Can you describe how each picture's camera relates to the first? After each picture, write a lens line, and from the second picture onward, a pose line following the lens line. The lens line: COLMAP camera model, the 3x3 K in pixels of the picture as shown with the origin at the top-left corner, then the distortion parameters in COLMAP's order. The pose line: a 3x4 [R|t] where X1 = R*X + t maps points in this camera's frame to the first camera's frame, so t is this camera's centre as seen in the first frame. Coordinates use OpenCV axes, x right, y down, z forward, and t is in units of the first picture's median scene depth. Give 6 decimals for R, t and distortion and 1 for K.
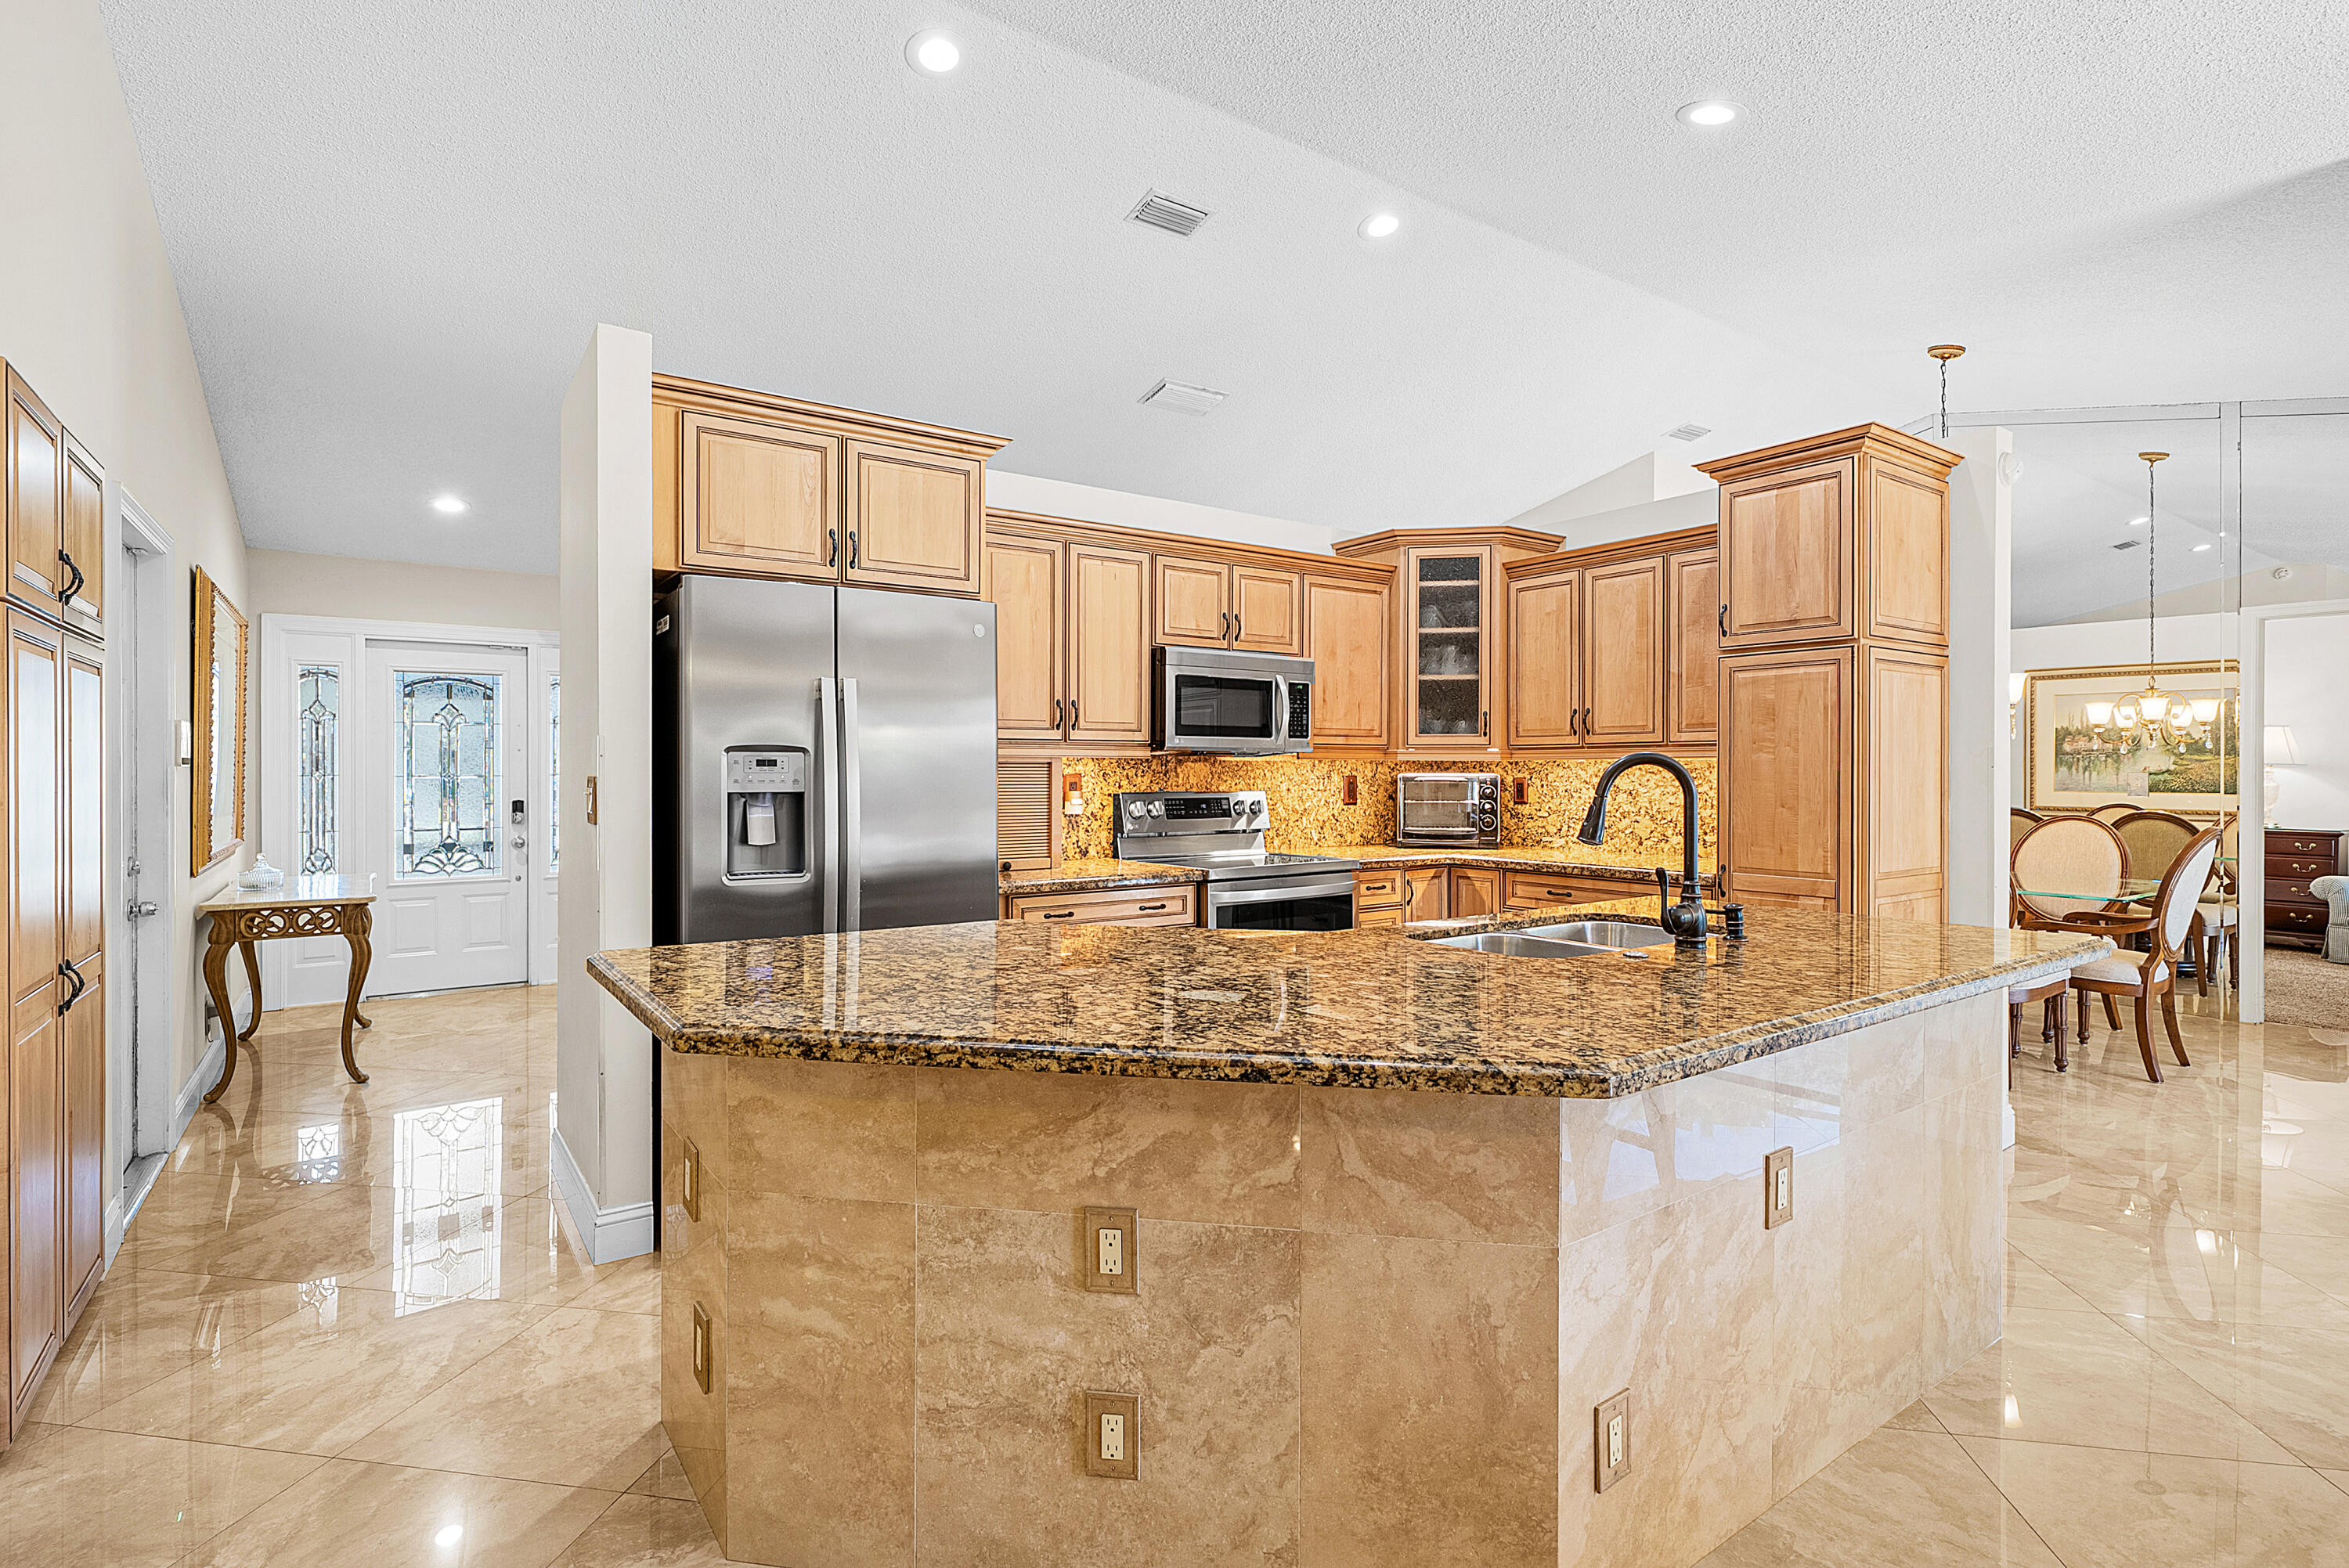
lens RADIAL K [[1136.1, 0, 1179.0], [0, 1136.1, 770.5], [0, 0, 1]] dist [0.001065, 0.000125]
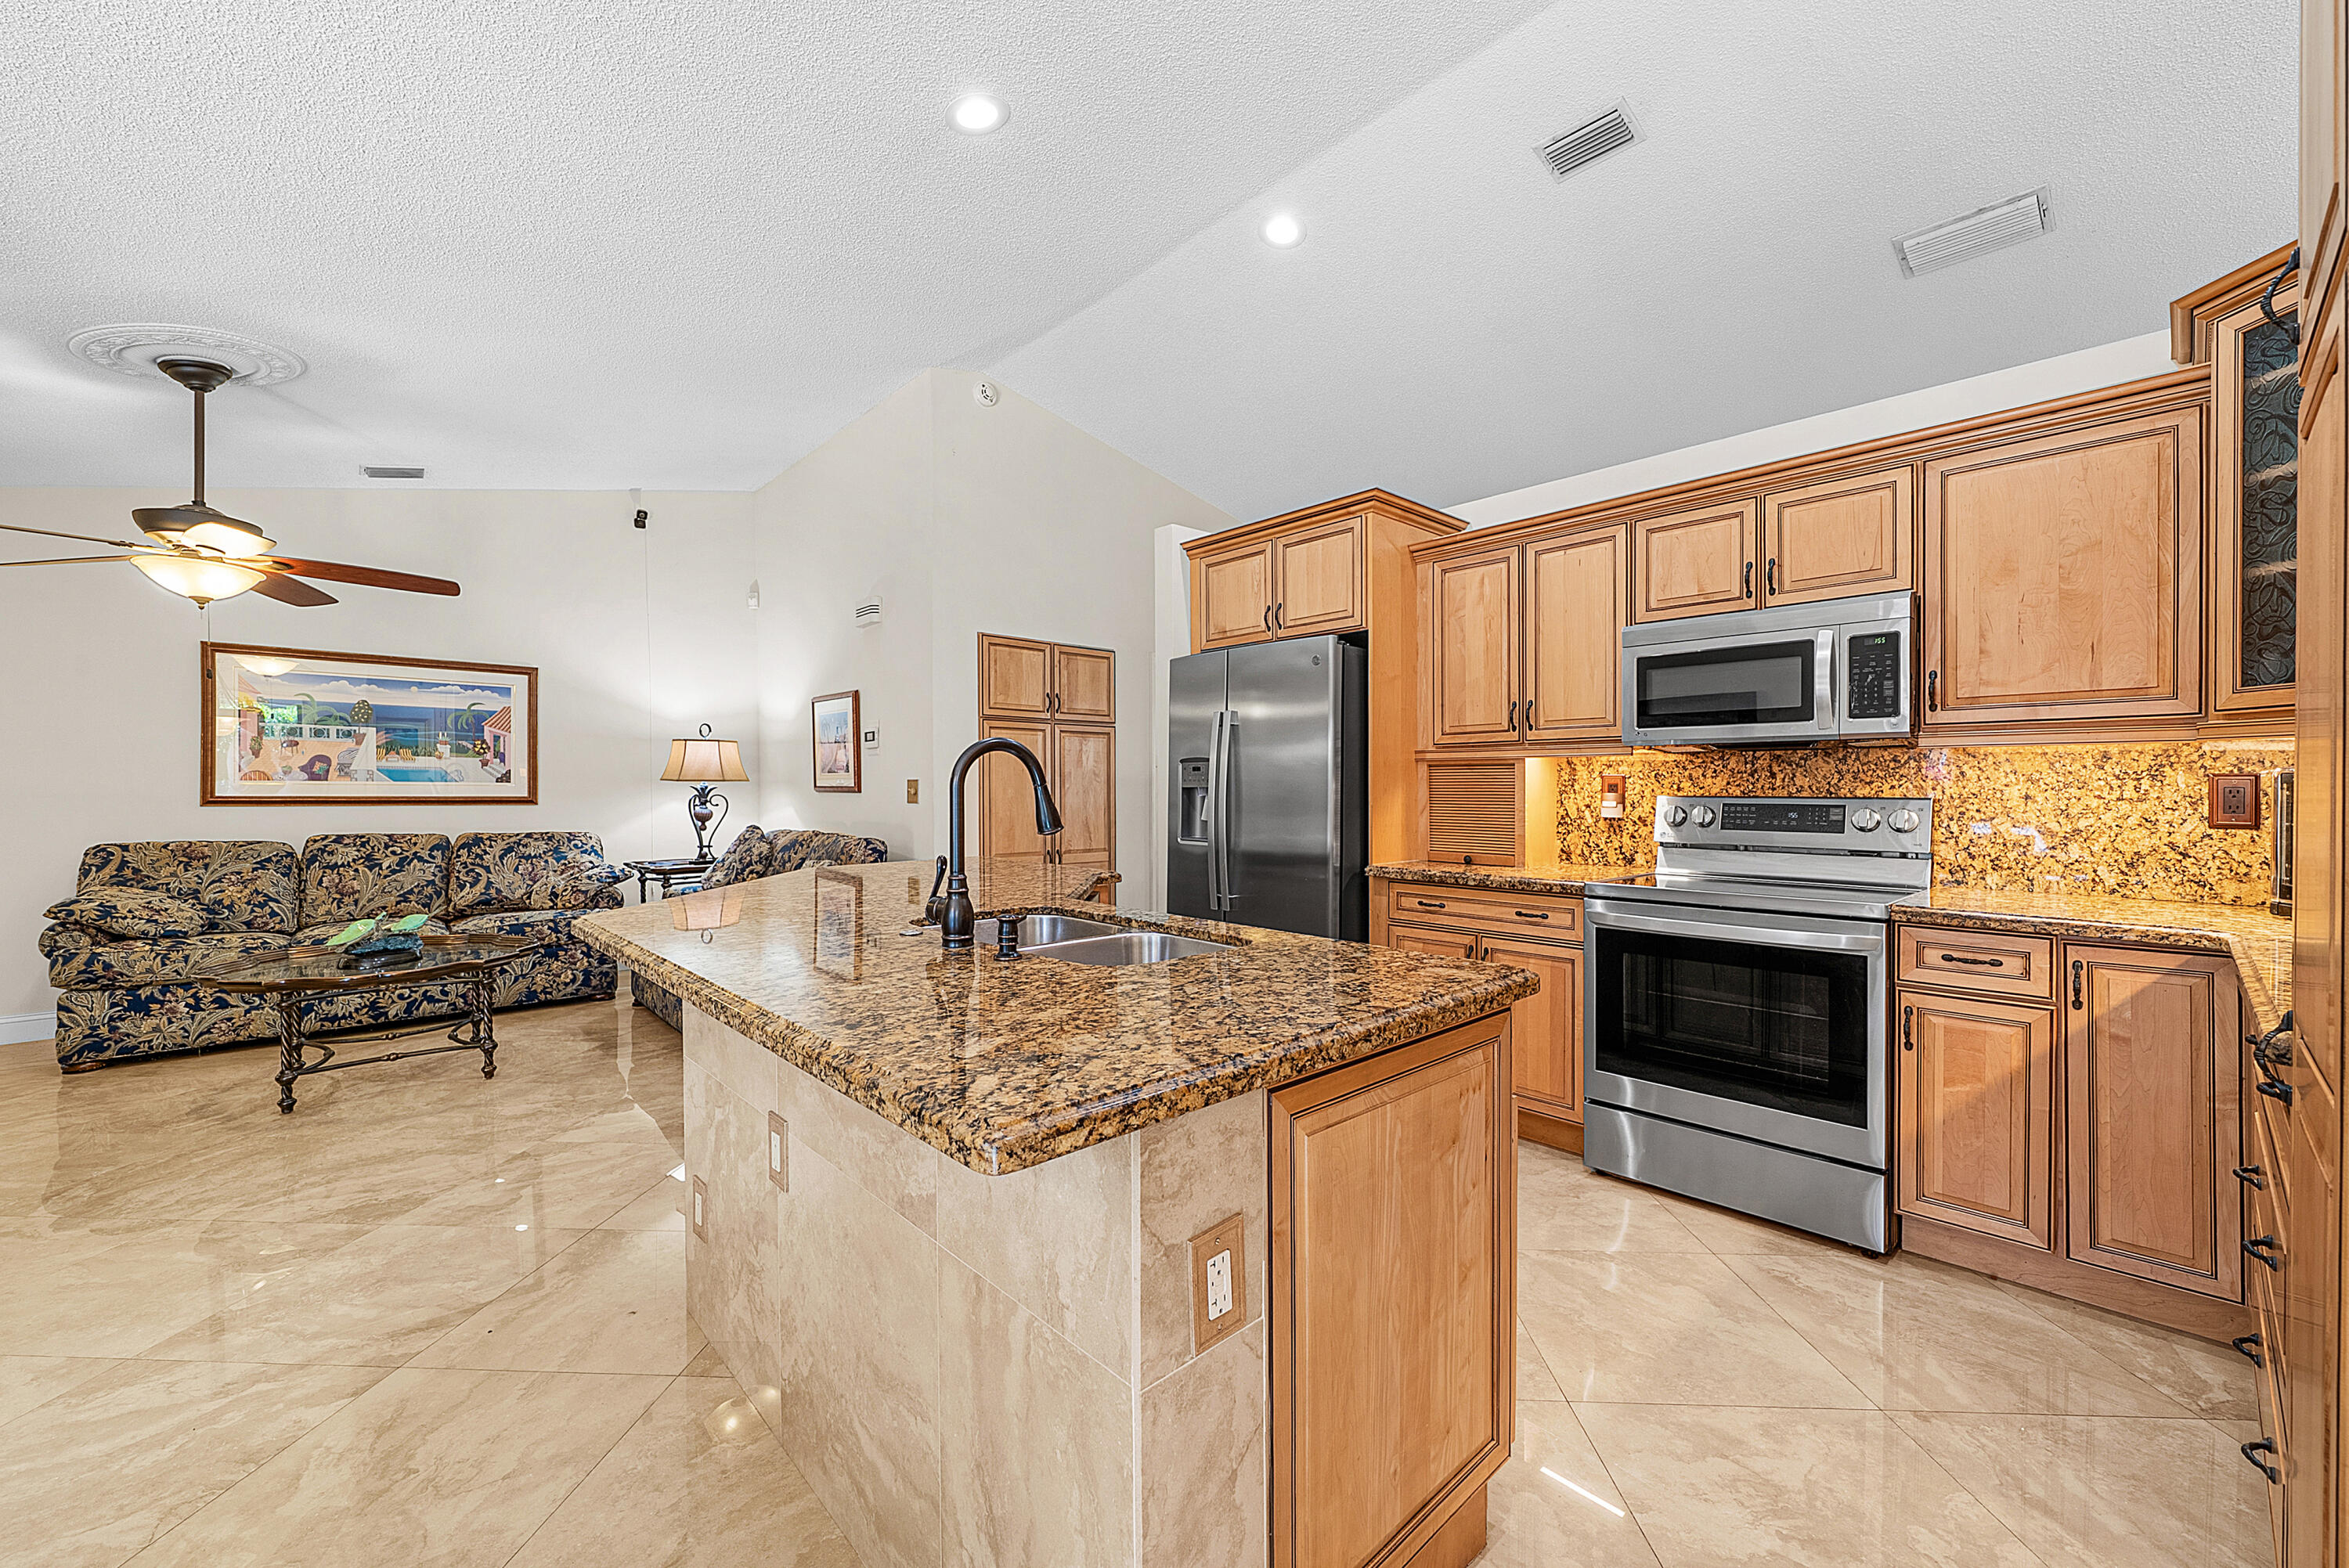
lens RADIAL K [[911.1, 0, 1171.7], [0, 911.1, 791.8], [0, 0, 1]] dist [-0.000976, -0.000289]
pose [[0.125698, 0.005325, -0.992054, 0.678178], [-0.000304, 0.999986, 0.005330, 0.014593], [0.992069, -0.000369, 0.125698, 0.602824]]
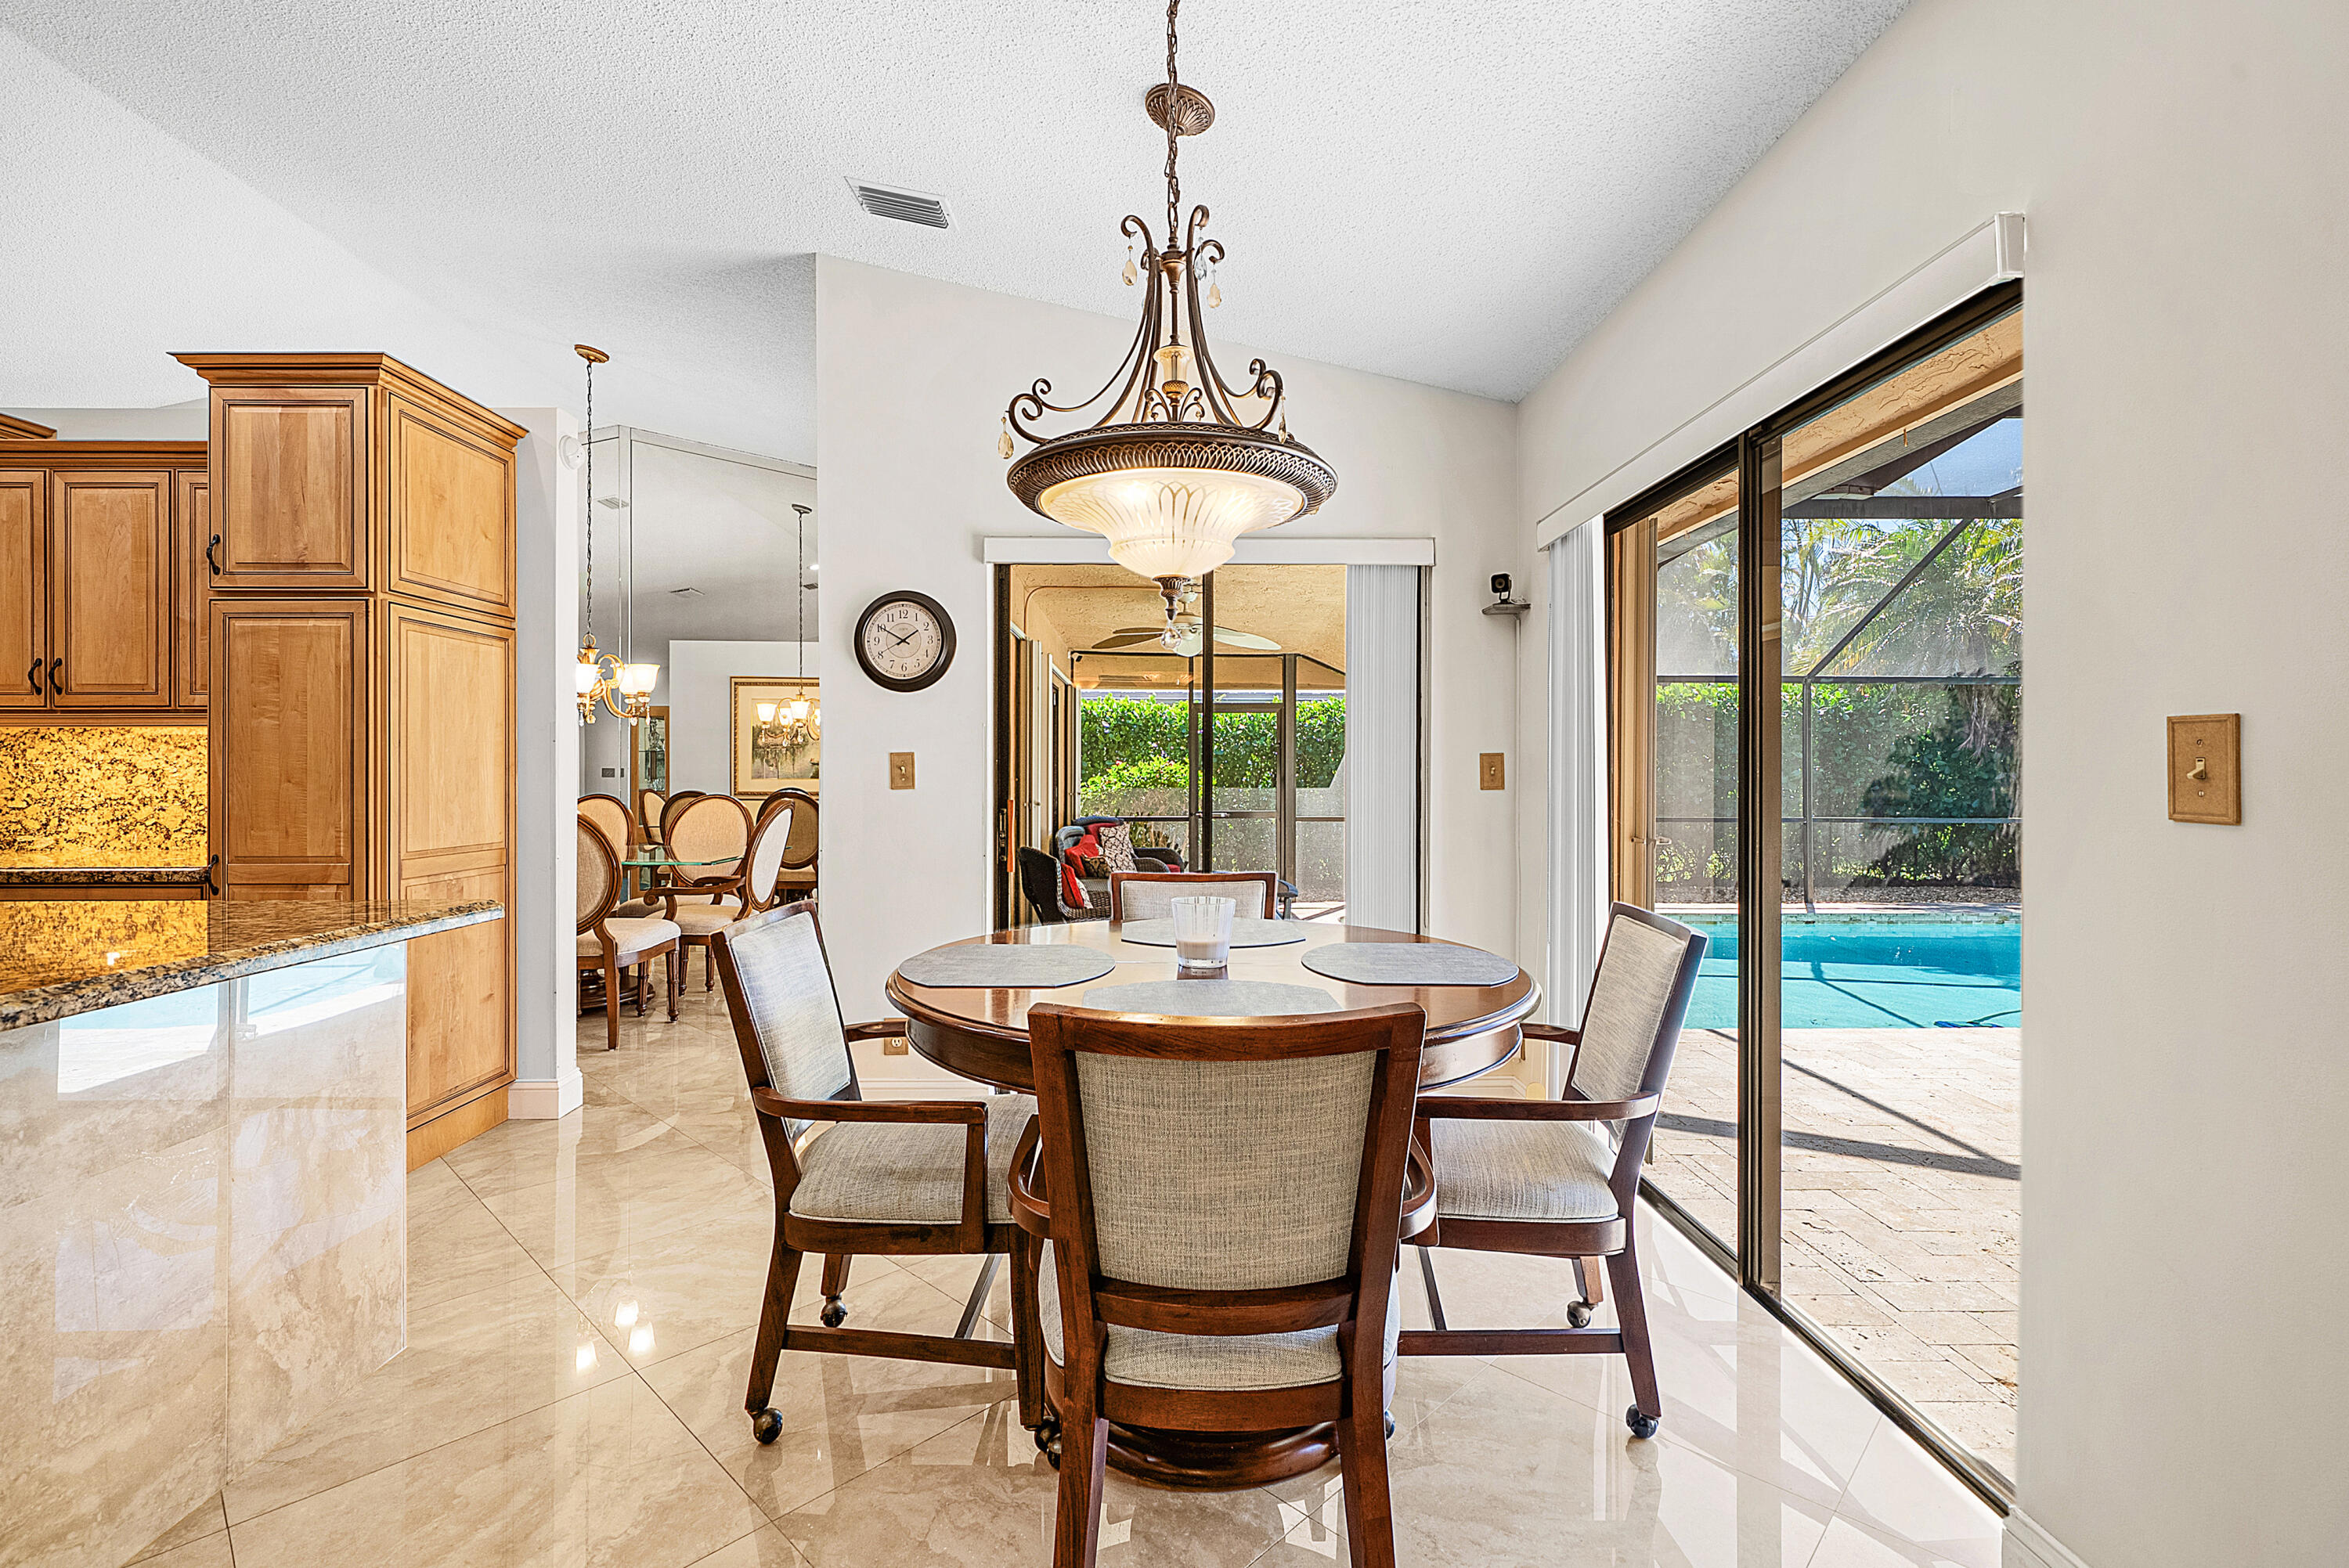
lens RADIAL K [[1054.5, 0, 1174.9], [0, 1054.5, 775.7], [0, 0, 1]] dist [-0.000226, 0.000432]
pose [[0.566246, -0.003988, 0.824226, 0.235512], [0.000816, 0.999991, 0.004277, 0.022626], [-0.824236, -0.001749, 0.566244, 0.006786]]
